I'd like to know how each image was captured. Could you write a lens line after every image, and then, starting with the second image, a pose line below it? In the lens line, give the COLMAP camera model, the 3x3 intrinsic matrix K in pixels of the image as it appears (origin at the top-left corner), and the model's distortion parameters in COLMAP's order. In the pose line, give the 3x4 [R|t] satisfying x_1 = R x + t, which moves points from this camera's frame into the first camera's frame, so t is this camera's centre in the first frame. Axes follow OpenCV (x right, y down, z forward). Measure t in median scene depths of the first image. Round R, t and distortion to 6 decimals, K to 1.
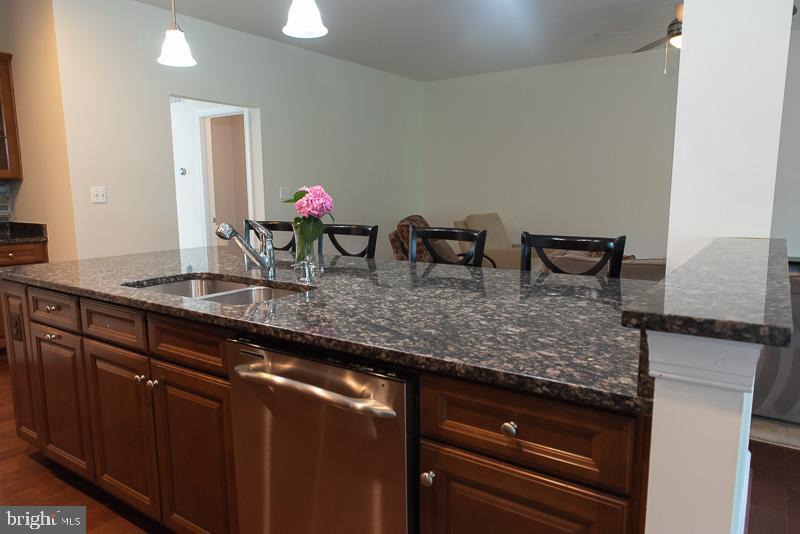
lens RADIAL K [[541.7, 0, 400.0], [0, 541.7, 267.0], [0, 0, 1]] dist [0.004832, -0.000720]
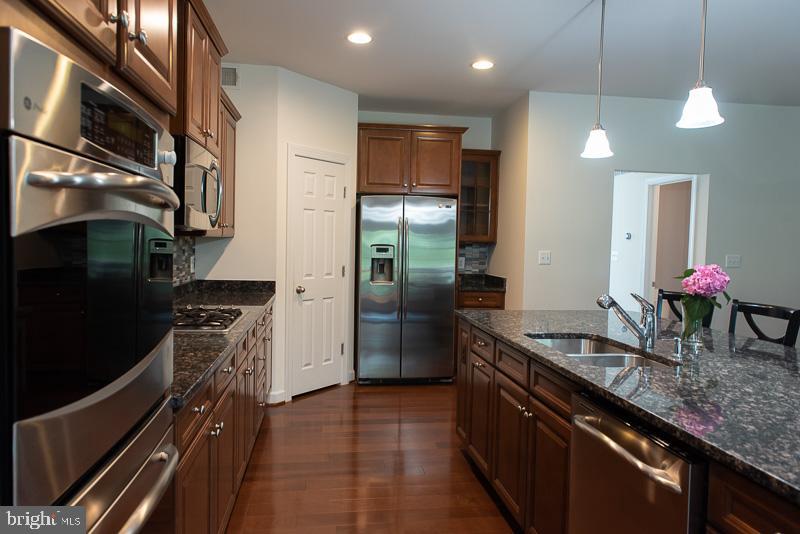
lens RADIAL K [[554.2, 0, 400.0], [0, 554.2, 267.0], [0, 0, 1]] dist [0.004366, 0.002984]
pose [[0.679474, 0.058529, -0.731361, 0.228741], [-0.131890, 0.990319, -0.043280, -0.028251], [0.721747, 0.125867, 0.680616, -0.122749]]
